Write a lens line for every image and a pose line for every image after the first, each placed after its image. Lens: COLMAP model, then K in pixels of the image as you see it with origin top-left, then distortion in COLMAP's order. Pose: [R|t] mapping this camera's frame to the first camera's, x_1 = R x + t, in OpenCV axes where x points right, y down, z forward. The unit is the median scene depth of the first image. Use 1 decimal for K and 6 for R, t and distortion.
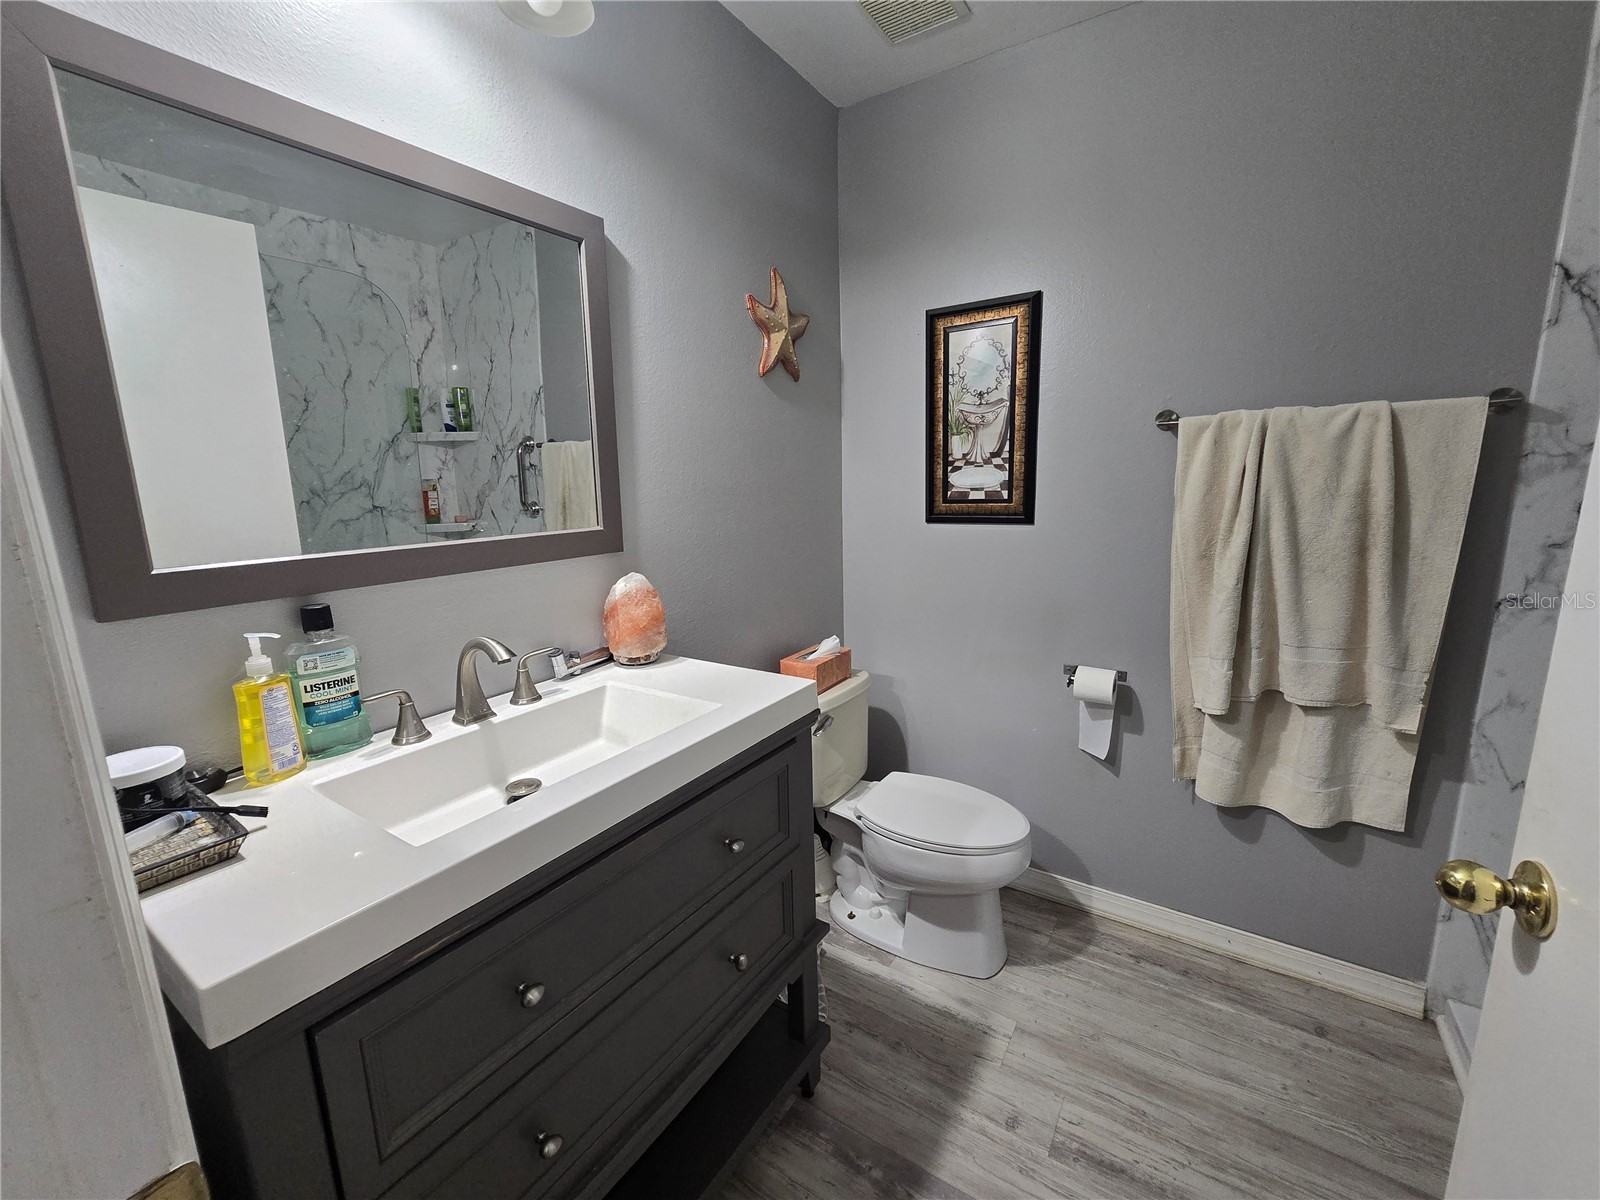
lens RADIAL K [[659.9, 0, 794.5], [0, 659.9, 602.2], [0, 0, 1]] dist [-0.007172, 0.003637]
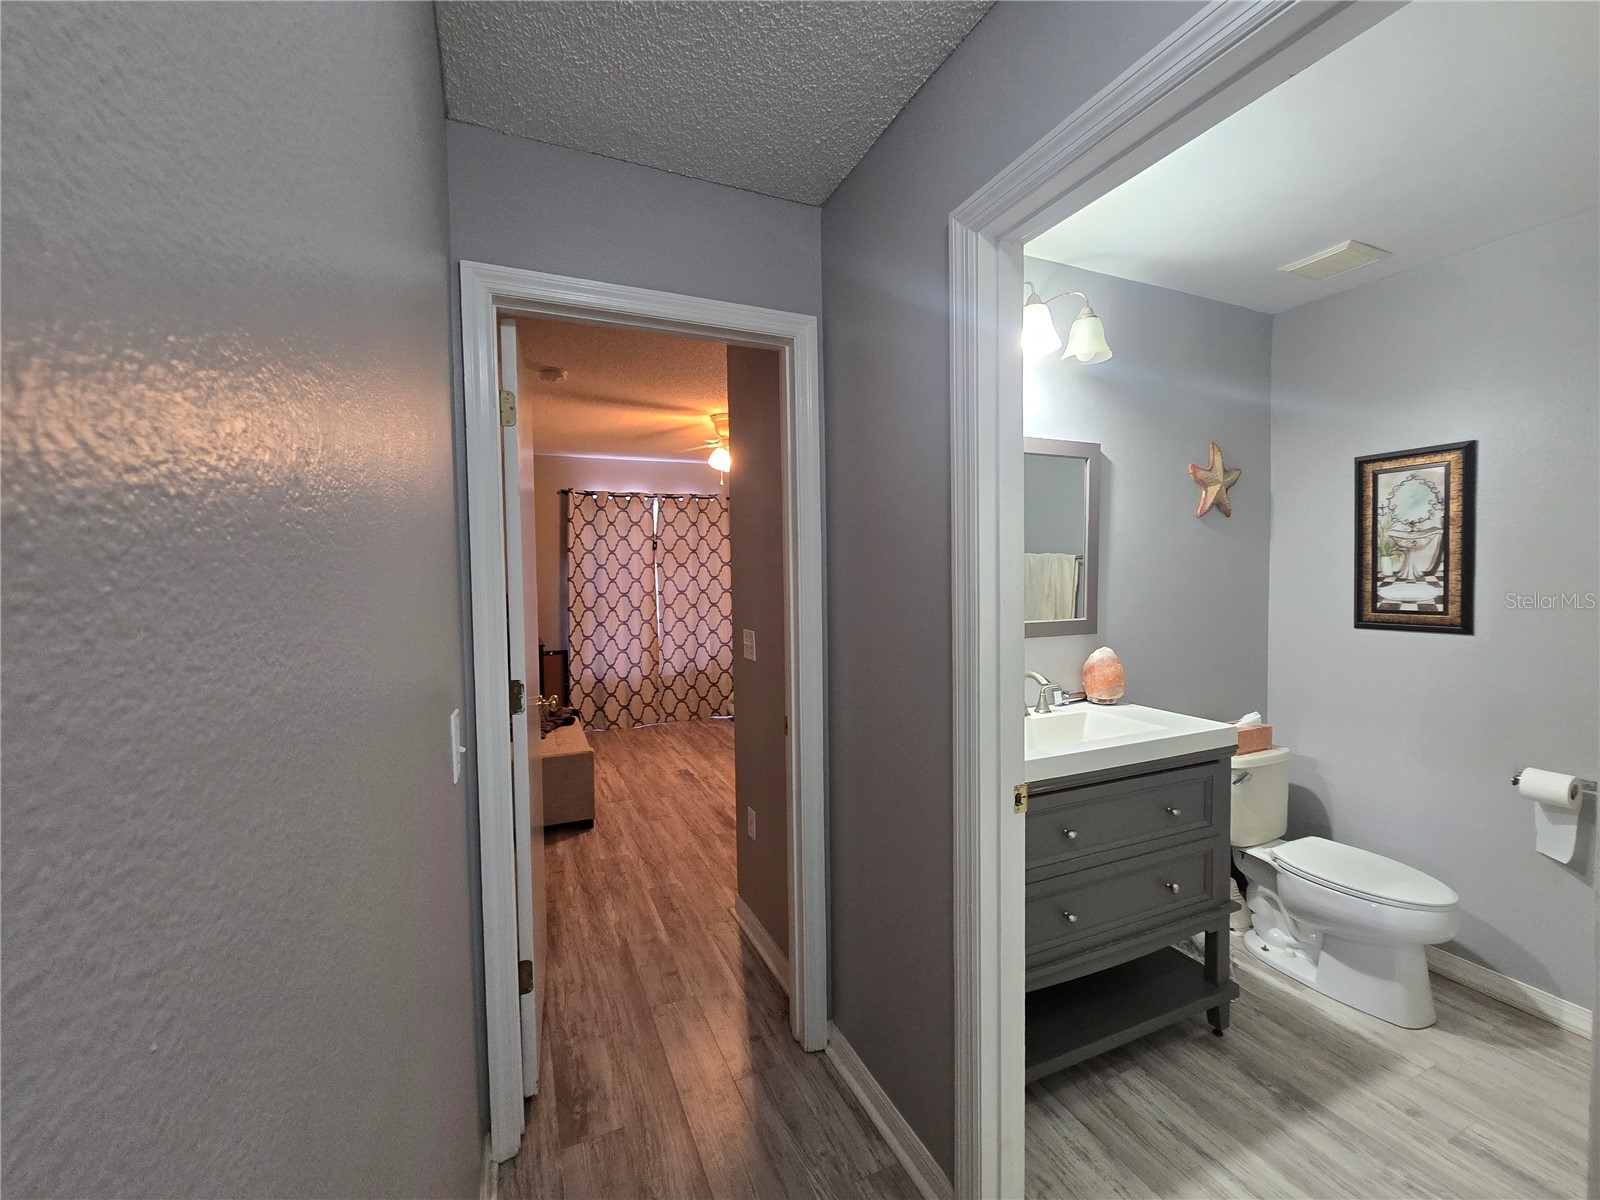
lens RADIAL K [[659.9, 0, 799.8], [0, 659.9, 597.0], [0, 0, 1]] dist [-0.007172, 0.003637]
pose [[0.843356, 0.034677, -0.536235, -0.008623], [-0.109628, 0.988031, -0.108521, 0.067761], [0.526053, 0.150308, 0.837063, -0.571861]]
